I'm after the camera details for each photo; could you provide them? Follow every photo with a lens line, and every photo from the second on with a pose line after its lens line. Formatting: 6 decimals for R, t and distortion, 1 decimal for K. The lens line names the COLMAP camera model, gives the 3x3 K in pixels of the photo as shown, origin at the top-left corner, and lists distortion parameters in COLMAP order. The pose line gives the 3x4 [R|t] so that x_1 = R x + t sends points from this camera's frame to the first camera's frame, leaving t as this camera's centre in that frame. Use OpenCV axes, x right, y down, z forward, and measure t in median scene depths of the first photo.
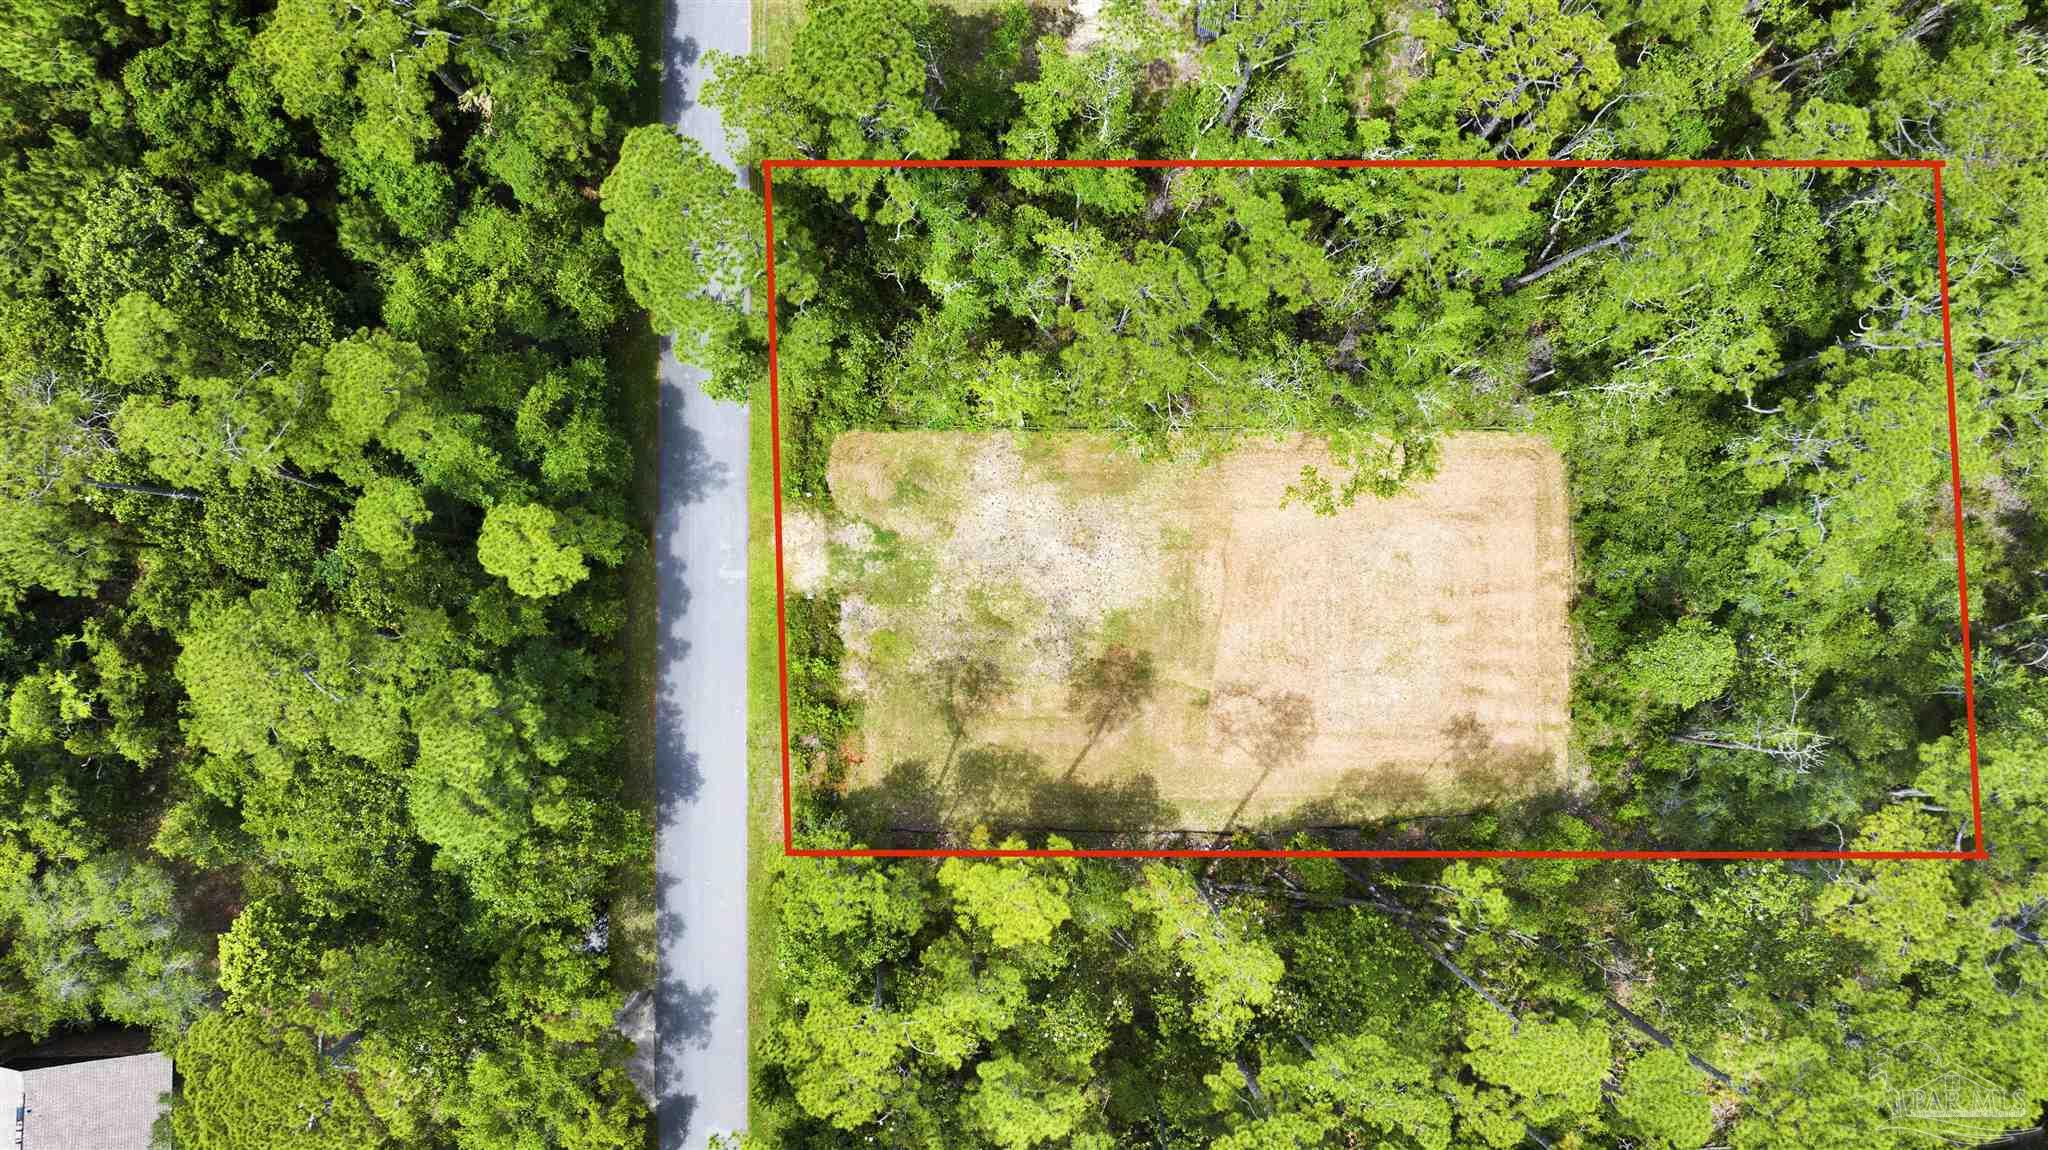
lens RADIAL K [[1432.2, 0, 1030.5], [0, 1432.2, 577.4], [0, 0, 1]] dist [-0.014453, 0.001654]
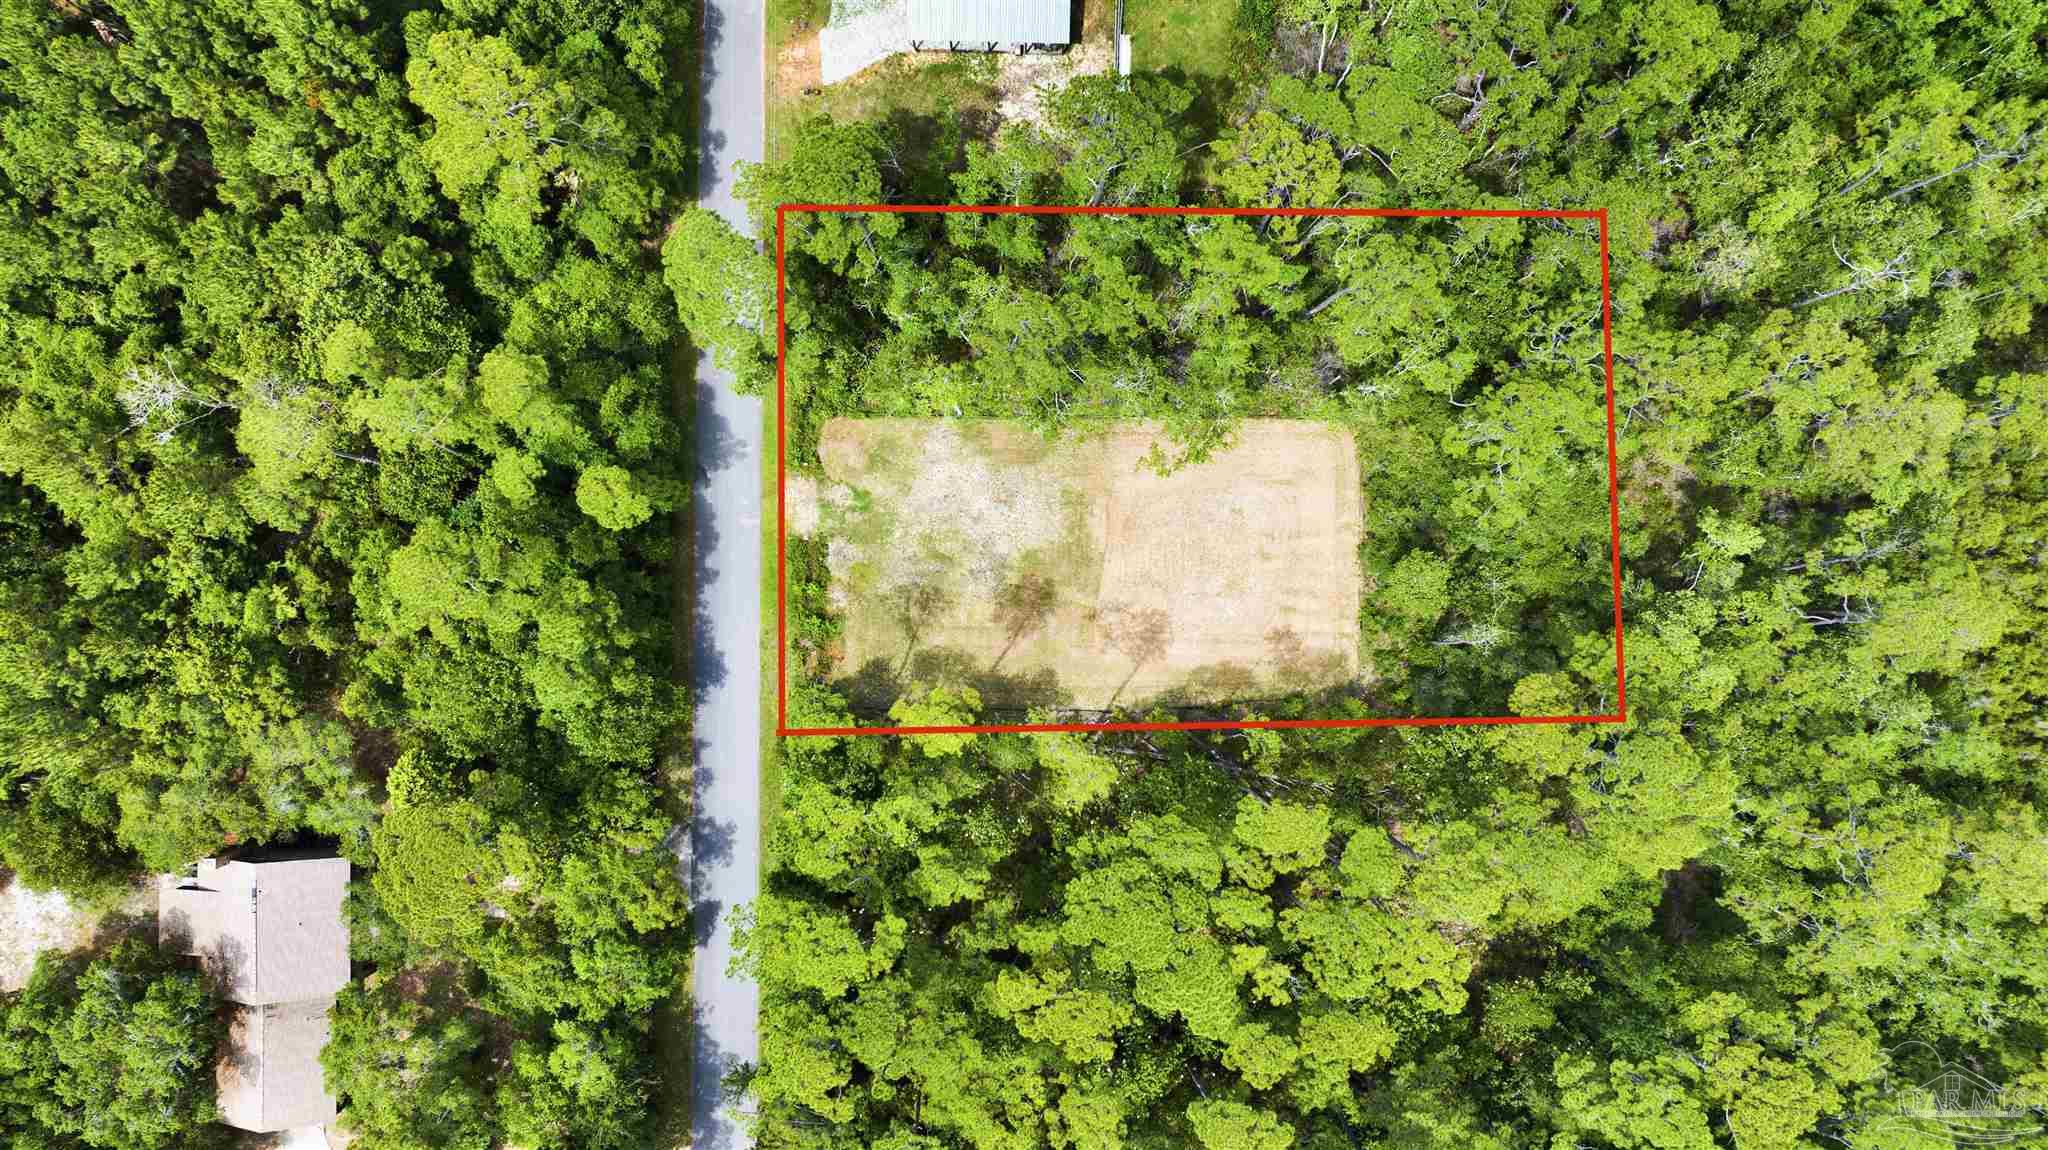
lens RADIAL K [[1454.5, 0, 1033.3], [0, 1454.5, 576.4], [0, 0, 1]] dist [0.003957, -0.063576]
pose [[0.999984, 0.004177, -0.003700, 0.077086], [-0.004178, 0.999991, -0.000392, 0.054946], [0.003699, 0.000407, 0.999993, -0.439106]]
